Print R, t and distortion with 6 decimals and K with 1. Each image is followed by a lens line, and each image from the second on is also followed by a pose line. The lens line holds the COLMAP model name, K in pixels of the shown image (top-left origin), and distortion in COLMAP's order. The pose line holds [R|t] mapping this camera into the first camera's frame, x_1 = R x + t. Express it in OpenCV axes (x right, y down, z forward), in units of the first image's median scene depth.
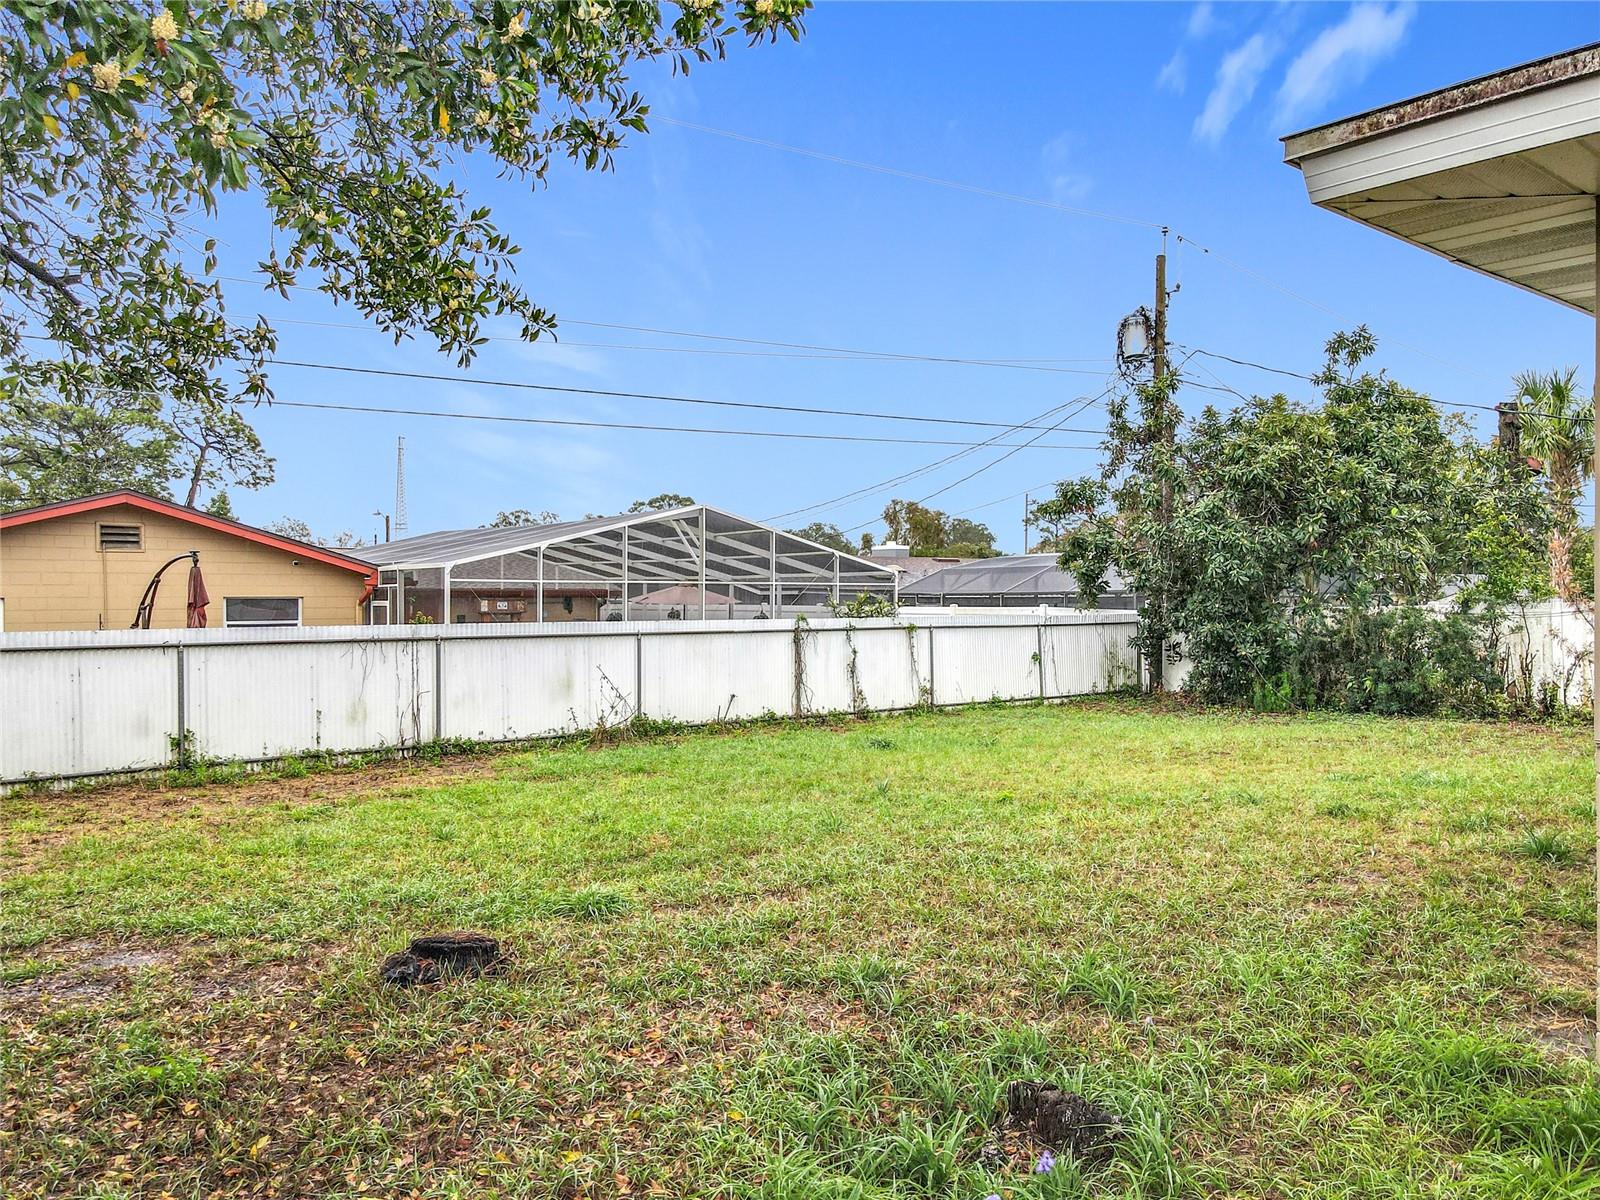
lens RADIAL K [[1254.5, 0, 800.0], [0, 1254.5, 600.0], [0, 0, 1]] dist [-0.063326, 0.004759]
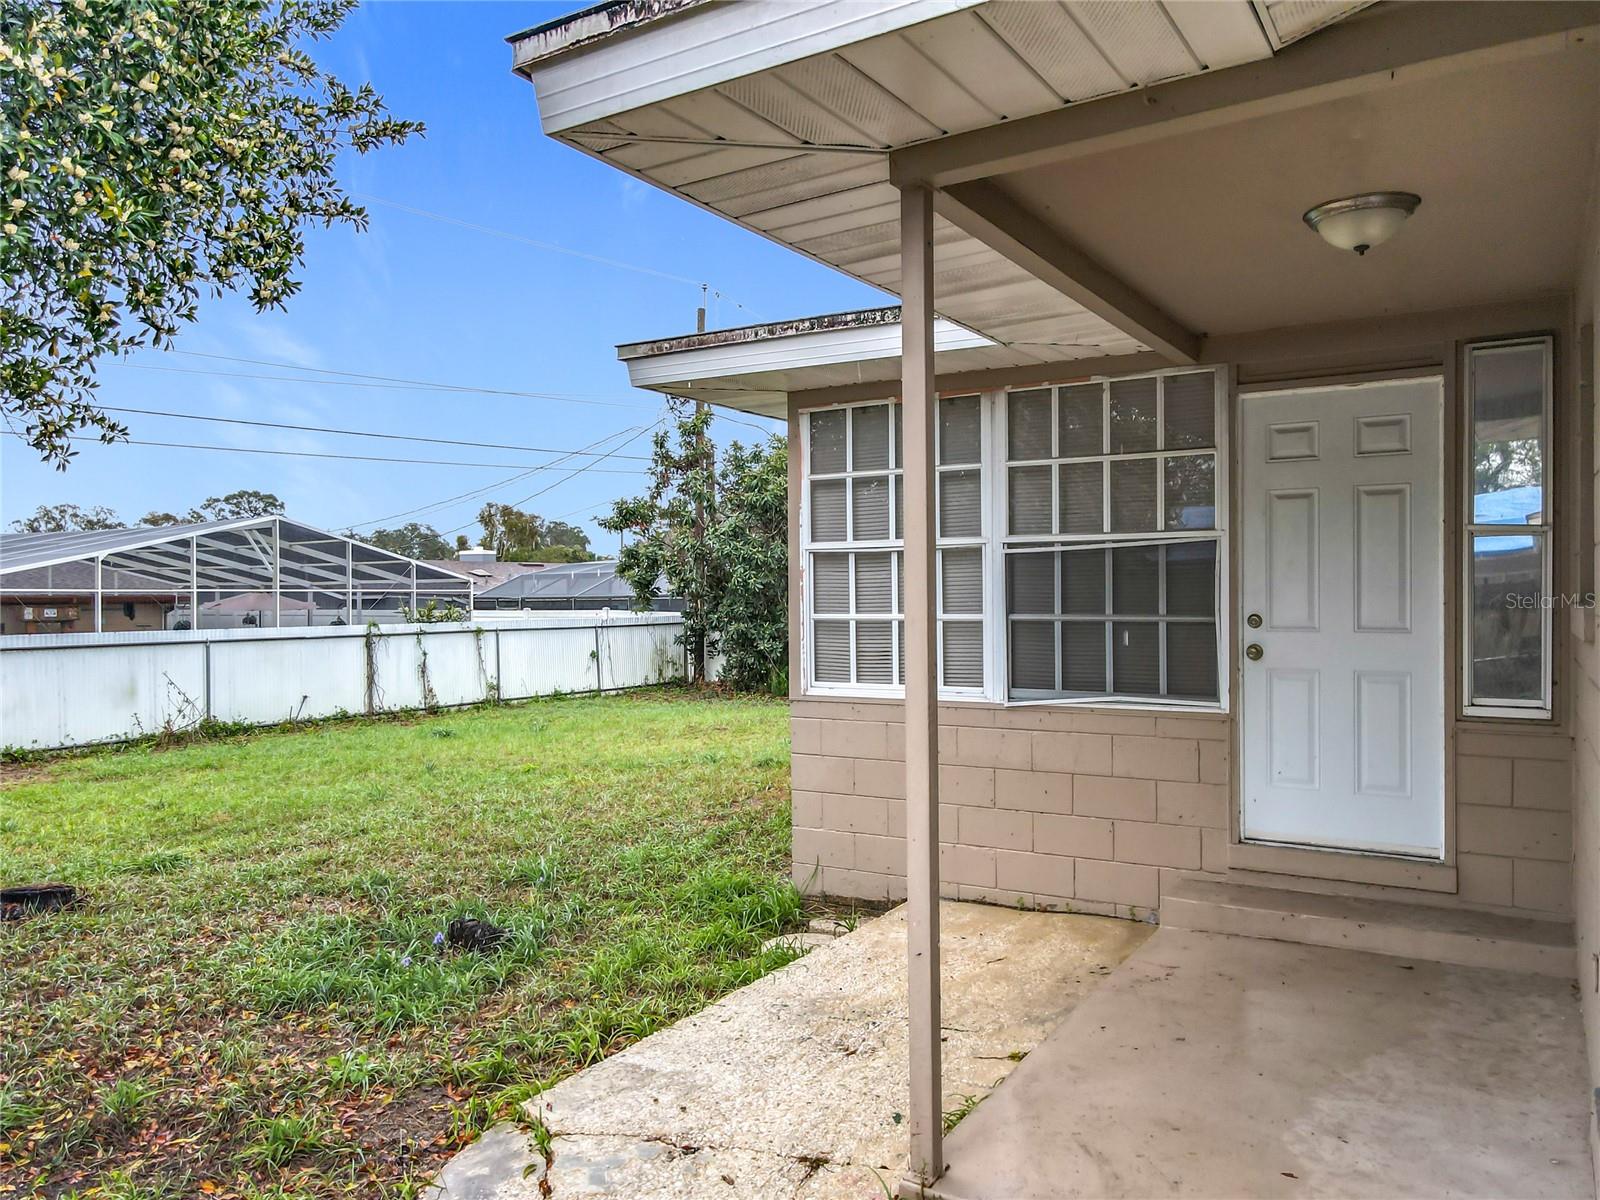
lens RADIAL K [[1190.7, 0, 787.2], [0, 1190.7, 594.1], [0, 0, 1]] dist [0.013333, 0.011460]
pose [[0.949195, -0.005933, 0.314633, 0.016339], [0.007595, 0.999963, -0.004057, -0.004377], [-0.314597, 0.006241, 0.949205, -0.098761]]
